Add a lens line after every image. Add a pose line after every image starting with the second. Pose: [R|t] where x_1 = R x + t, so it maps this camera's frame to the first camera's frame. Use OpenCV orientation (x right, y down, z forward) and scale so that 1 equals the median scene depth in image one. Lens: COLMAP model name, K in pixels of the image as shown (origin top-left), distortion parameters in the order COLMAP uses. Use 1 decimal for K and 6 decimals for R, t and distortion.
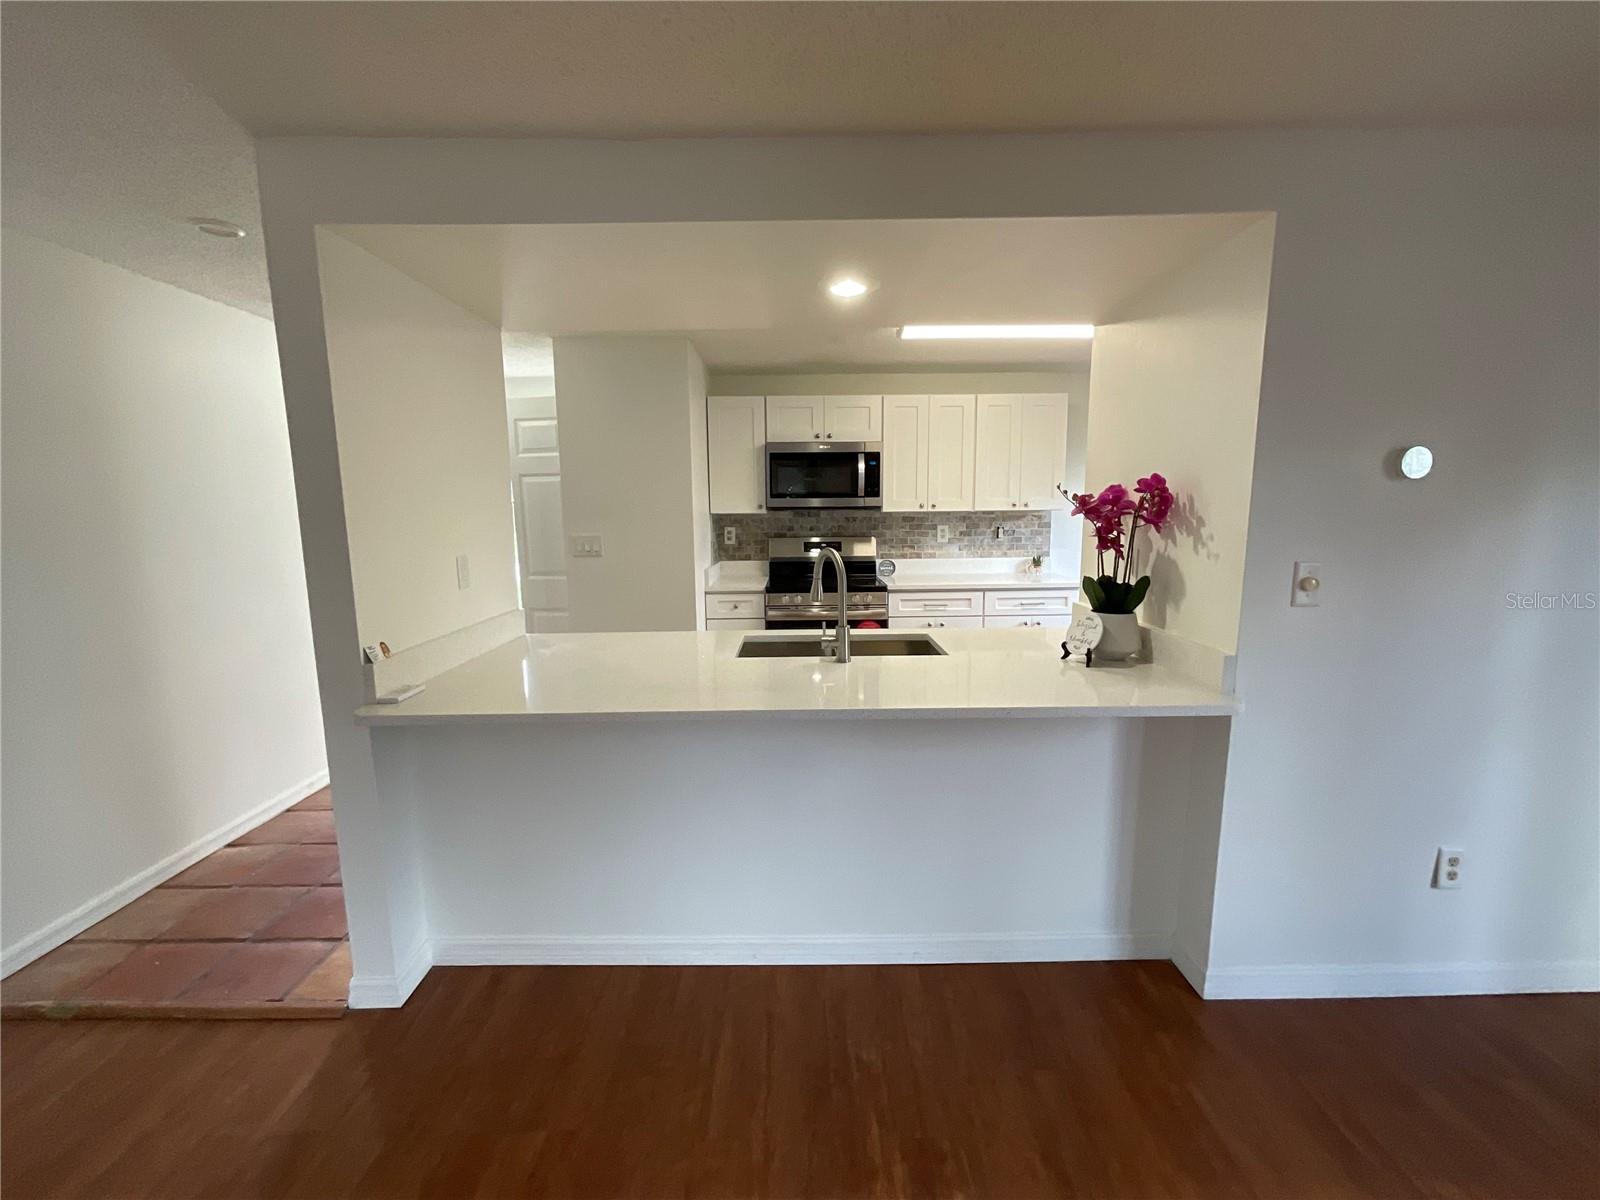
lens RADIAL K [[646.0, 0, 800.0], [0, 646.0, 600.0], [0, 0, 1]] dist [-0.000888, -0.000184]
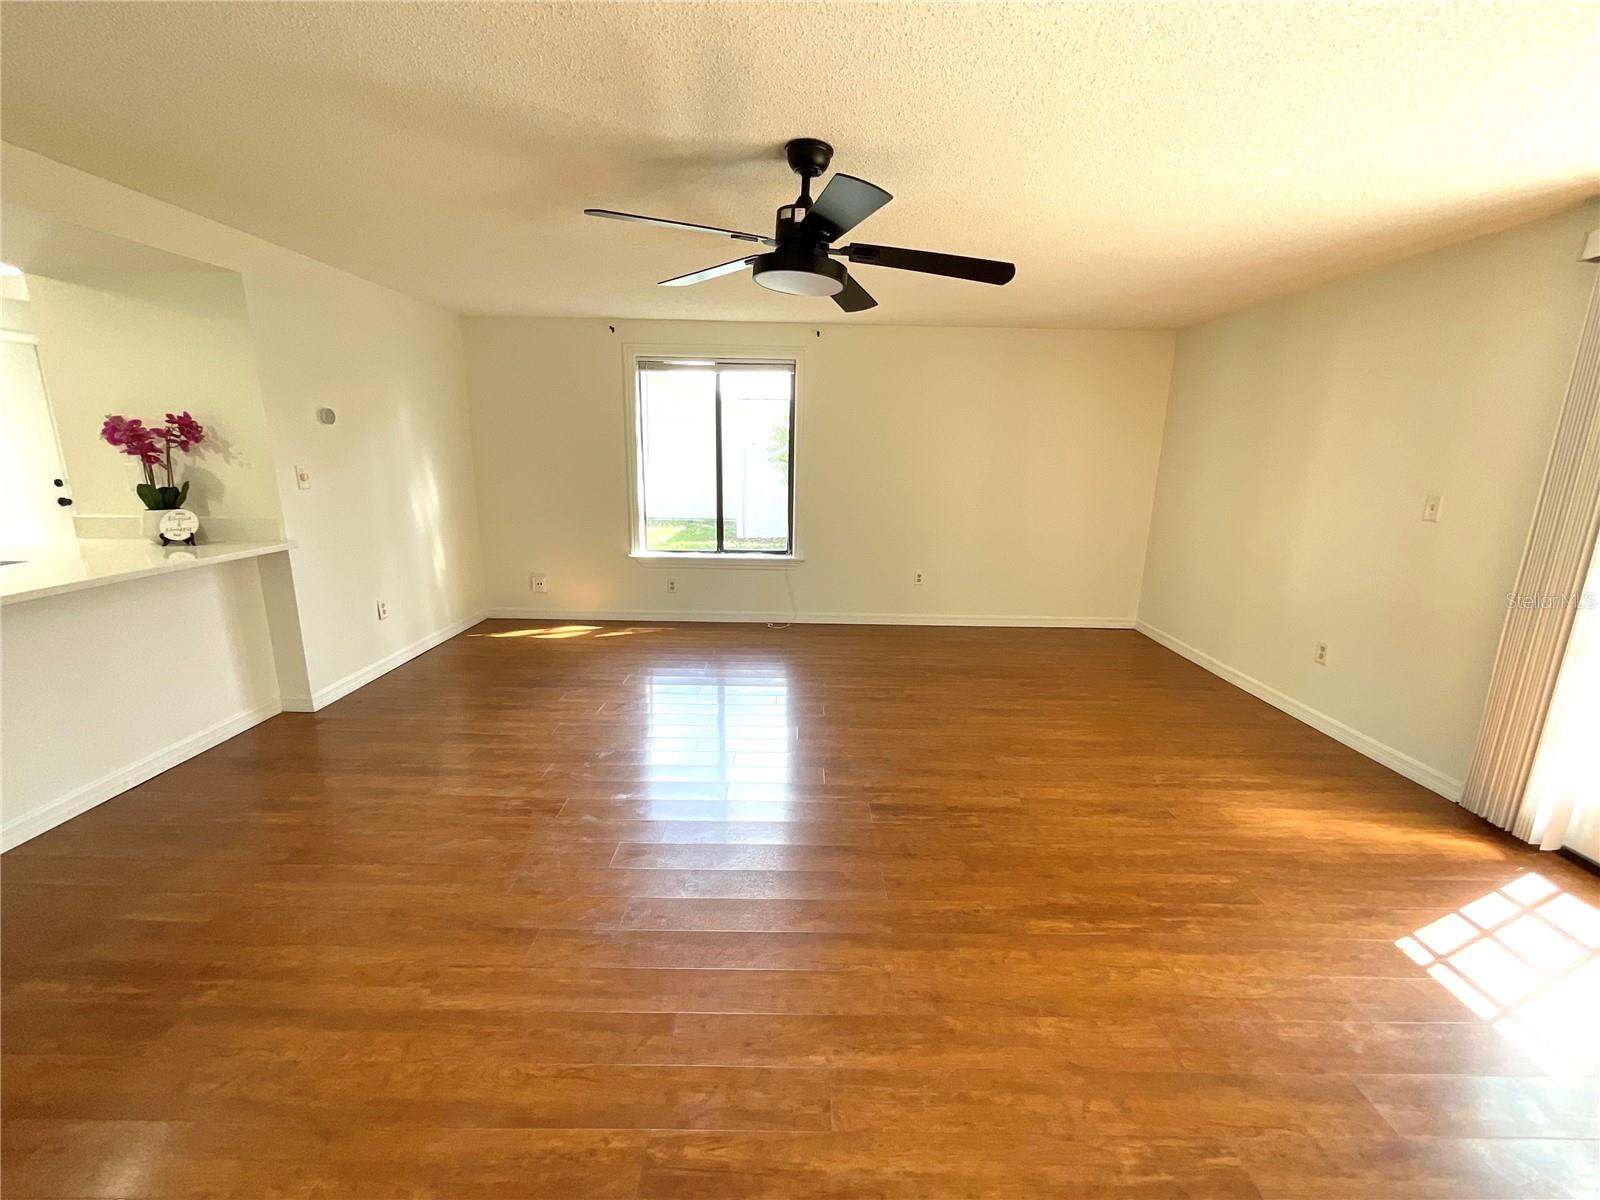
lens RADIAL K [[646.0, 0, 800.0], [0, 646.0, 600.0], [0, 0, 1]] dist [-0.000888, -0.000184]
pose [[0.003846, -0.218360, 0.975861, -0.491074], [0.131838, 0.967460, 0.215961, 0.046467], [-0.991264, 0.127825, 0.032509, -0.207620]]
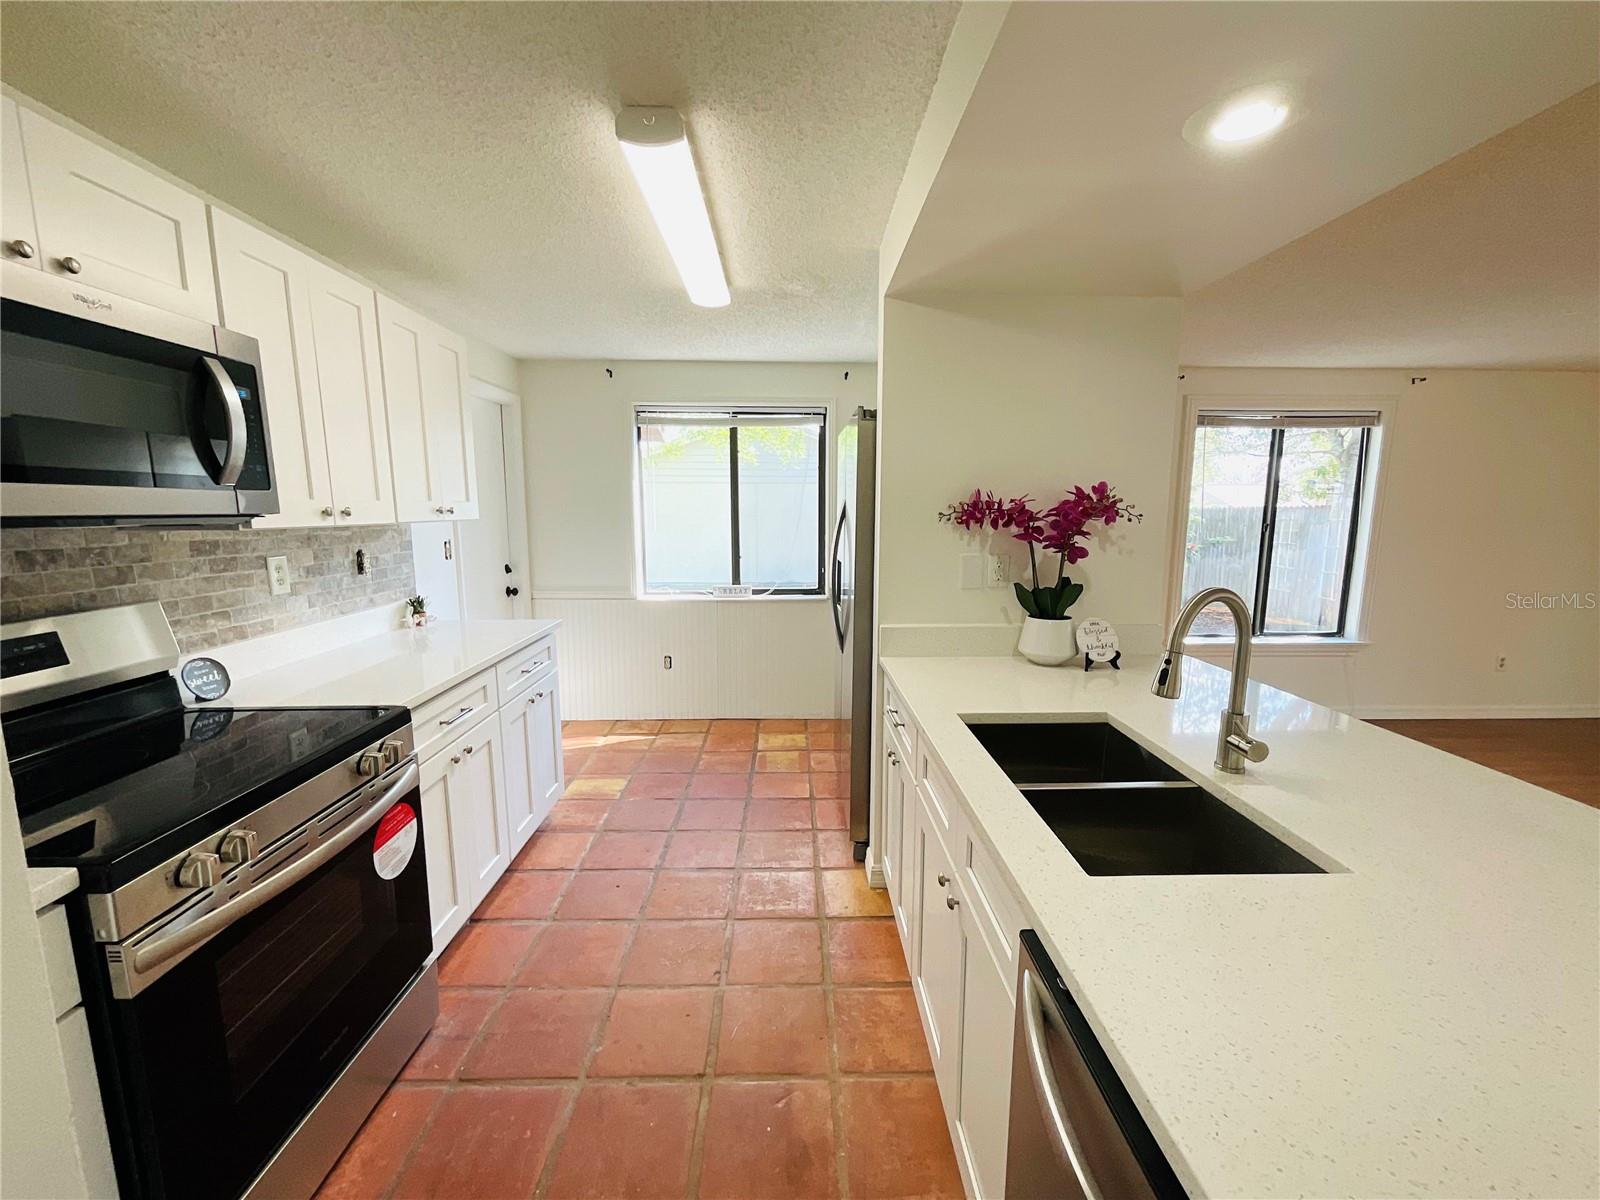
lens RADIAL K [[641.0, 0, 800.0], [0, 641.0, 600.0], [0, 0, 1]] dist [0.000885, -0.000011]
pose [[-0.015088, -0.132373, 0.991085, -0.260871], [0.146921, 0.980146, 0.133149, -0.104296], [-0.989033, 0.147620, 0.004660, 0.727172]]
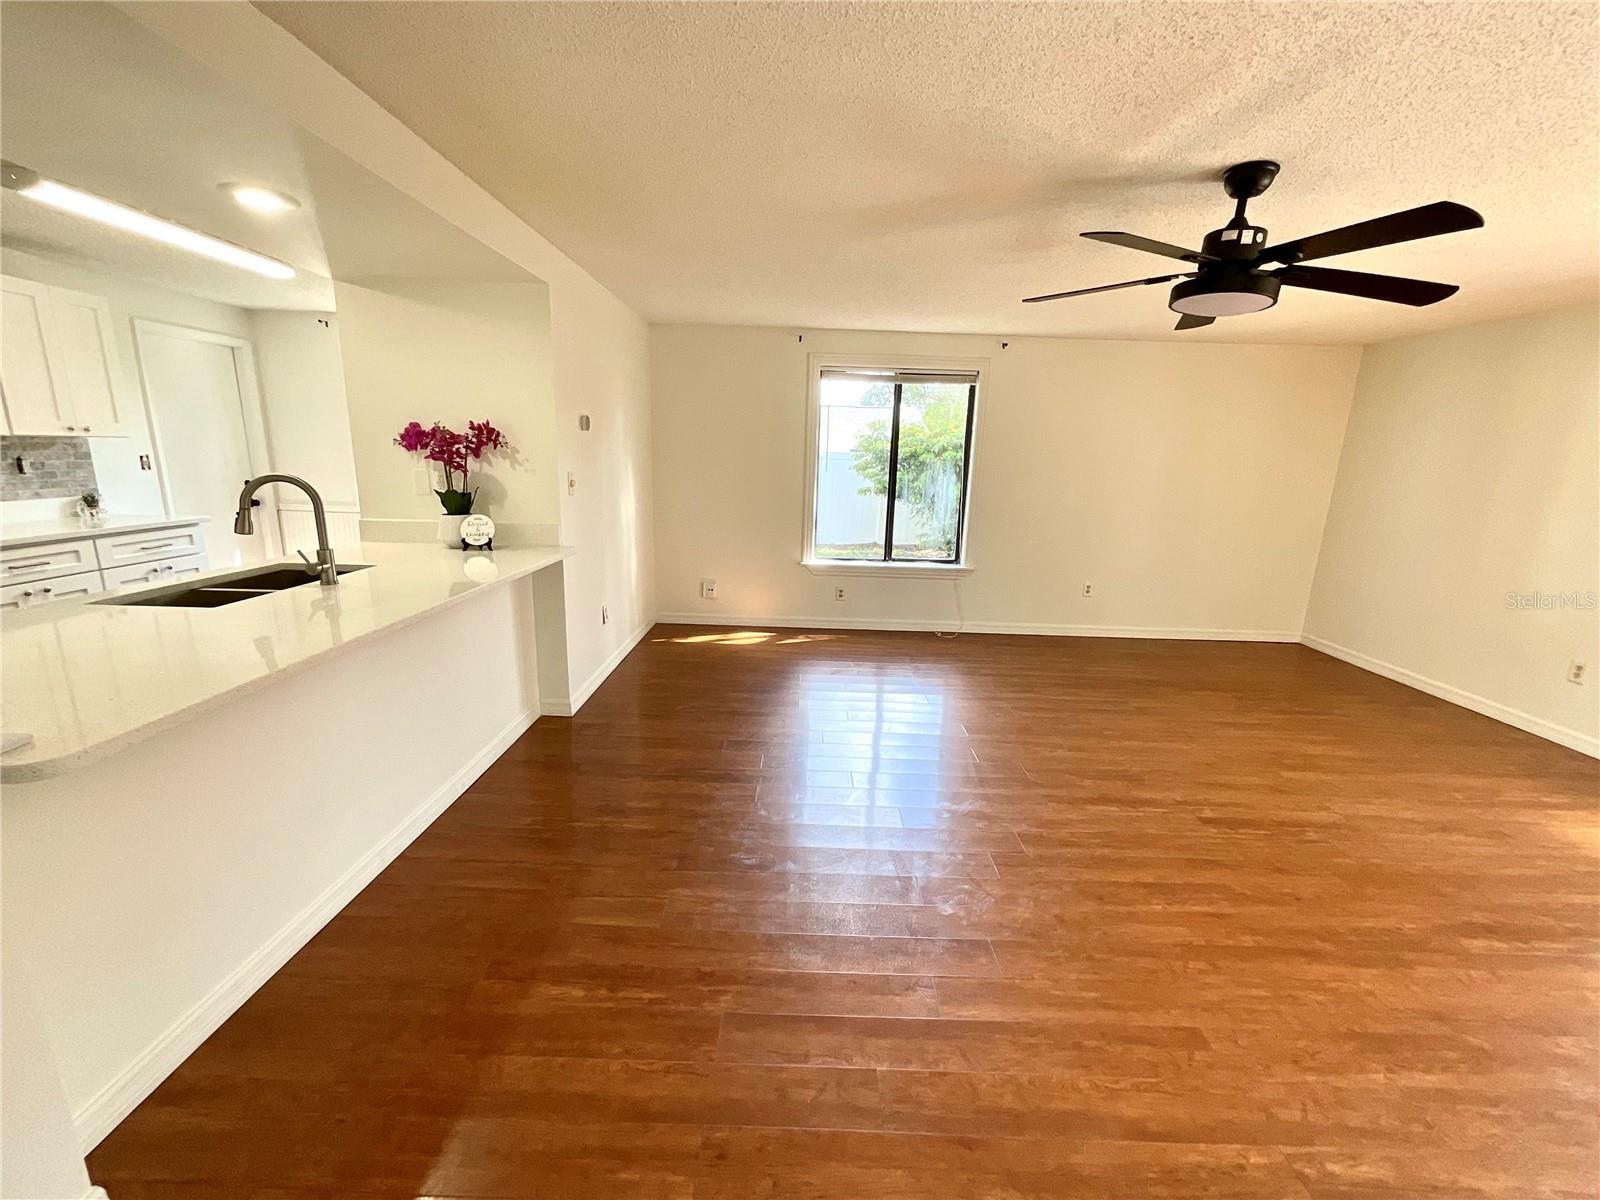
lens RADIAL K [[644.7, 0, 800.0], [0, 644.7, 600.0], [0, 0, 1]] dist [0.002598, -0.000170]
pose [[0.012977, -0.210570, 0.977493, -0.497915], [0.119658, 0.970877, 0.207557, -0.001761], [-0.992730, 0.114271, 0.037796, 0.114759]]
